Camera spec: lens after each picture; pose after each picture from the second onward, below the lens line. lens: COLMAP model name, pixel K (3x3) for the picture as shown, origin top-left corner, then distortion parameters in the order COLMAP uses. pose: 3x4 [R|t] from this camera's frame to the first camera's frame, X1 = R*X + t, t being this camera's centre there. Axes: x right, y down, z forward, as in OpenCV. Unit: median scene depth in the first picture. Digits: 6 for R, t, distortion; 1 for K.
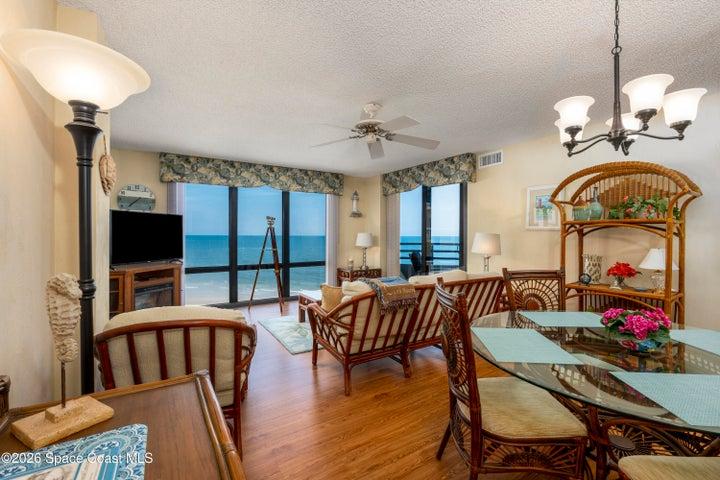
lens RADIAL K [[321.3, 0, 370.5], [0, 321.3, 235.8], [0, 0, 1]] dist [0.002373, 0.000013]
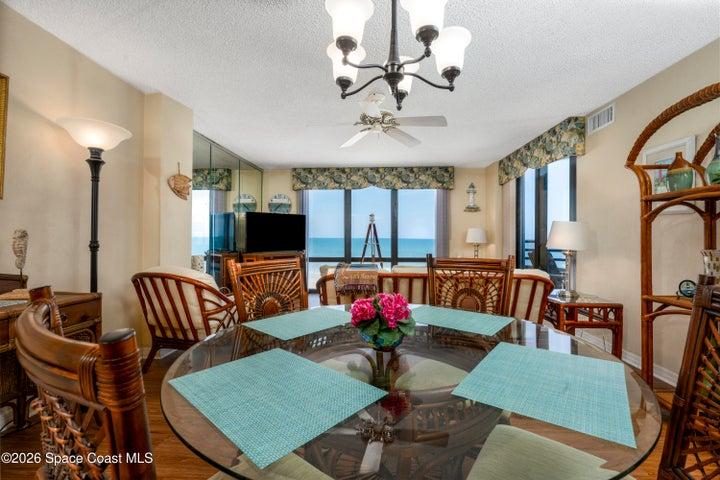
lens RADIAL K [[321.3, 0, 370.5], [0, 321.3, 235.8], [0, 0, 1]] dist [0.002373, 0.000013]
pose [[0.805489, 0.001162, -0.592610, 0.350519], [-0.003273, 0.999992, -0.002487, 0.018513], [0.592602, 0.003943, 0.805486, 0.119113]]
